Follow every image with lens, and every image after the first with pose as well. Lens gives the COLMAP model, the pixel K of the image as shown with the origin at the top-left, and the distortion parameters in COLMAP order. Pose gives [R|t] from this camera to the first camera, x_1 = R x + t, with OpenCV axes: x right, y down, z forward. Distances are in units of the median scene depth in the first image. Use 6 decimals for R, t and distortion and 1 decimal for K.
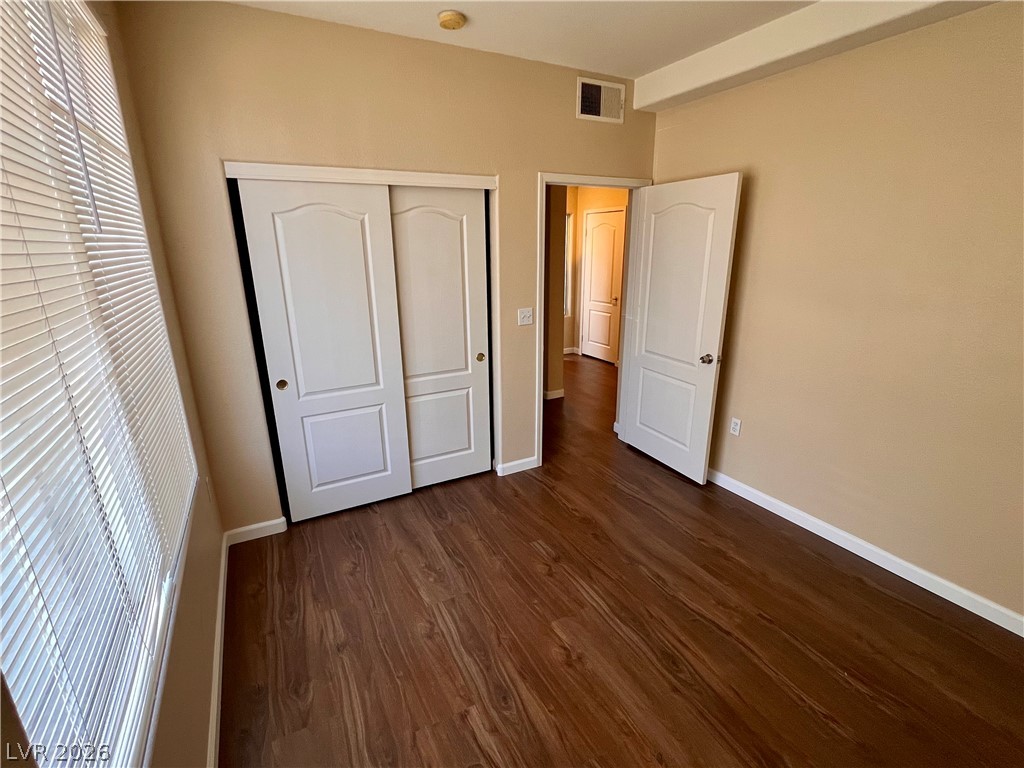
lens RADIAL K [[481.5, 0, 513.2], [0, 481.5, 384.4], [0, 0, 1]] dist [-0.004662, 0.001268]
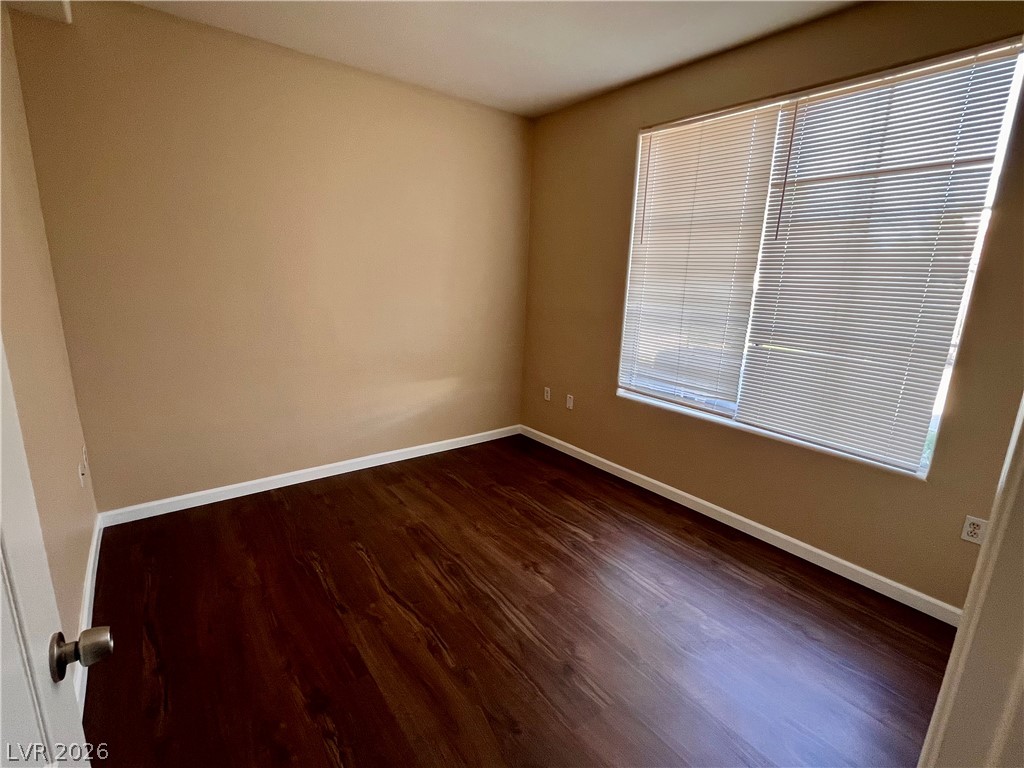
lens RADIAL K [[481.5, 0, 506.7], [0, 481.5, 376.4], [0, 0, 1]] dist [-0.004662, 0.001268]
pose [[-0.989048, 0.009369, -0.147294, 0.336372], [-0.063469, 0.873995, 0.481772, -0.418102], [0.133248, 0.485845, -0.863829, 1.671240]]
